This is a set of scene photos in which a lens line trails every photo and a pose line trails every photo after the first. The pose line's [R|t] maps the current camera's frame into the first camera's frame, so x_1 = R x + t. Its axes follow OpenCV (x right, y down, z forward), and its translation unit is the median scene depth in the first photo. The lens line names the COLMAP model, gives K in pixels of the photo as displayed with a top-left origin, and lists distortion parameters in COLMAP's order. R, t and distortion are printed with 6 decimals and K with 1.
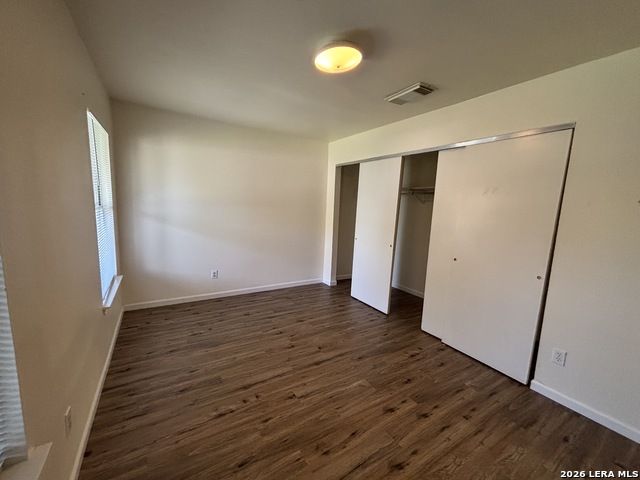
lens RADIAL K [[261.1, 0, 320.0], [0, 261.1, 240.0], [0, 0, 1]] dist [0.001005, 0.000821]
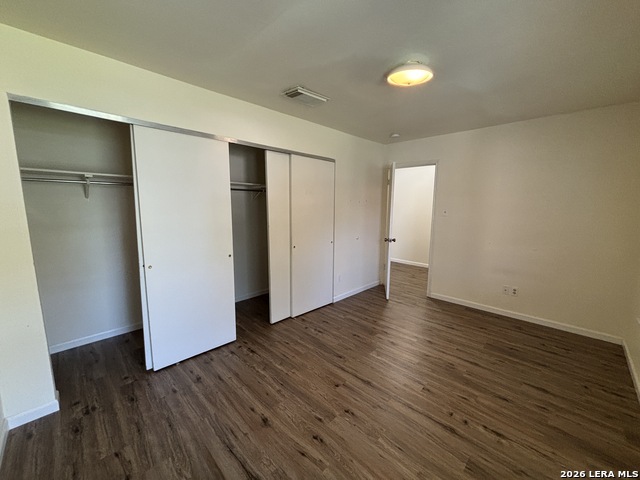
lens RADIAL K [[261.1, 0, 320.0], [0, 261.1, 240.0], [0, 0, 1]] dist [0.001005, 0.000821]
pose [[-0.229483, -0.175894, 0.957287, -0.625164], [0.119444, 0.971012, 0.207049, -0.180910], [-0.965956, 0.161856, -0.201821, 1.044105]]
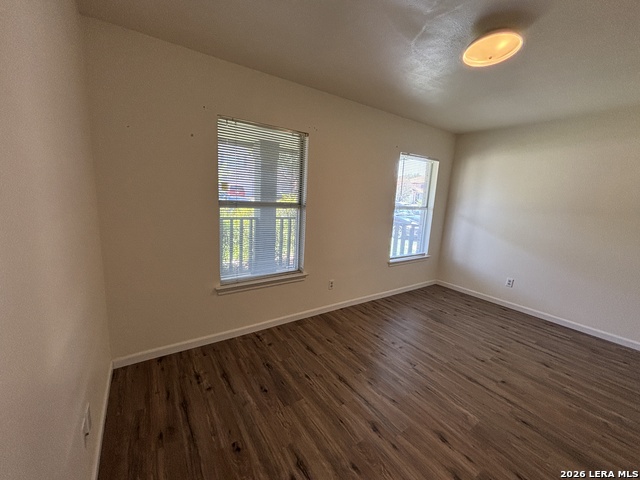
lens RADIAL K [[261.1, 0, 320.0], [0, 261.1, 240.0], [0, 0, 1]] dist [0.001005, 0.000821]
pose [[0.046219, 0.128970, -0.990571, 0.660305], [-0.187968, 0.975040, 0.118178, -0.006445], [0.981087, 0.180734, 0.069307, 0.277001]]
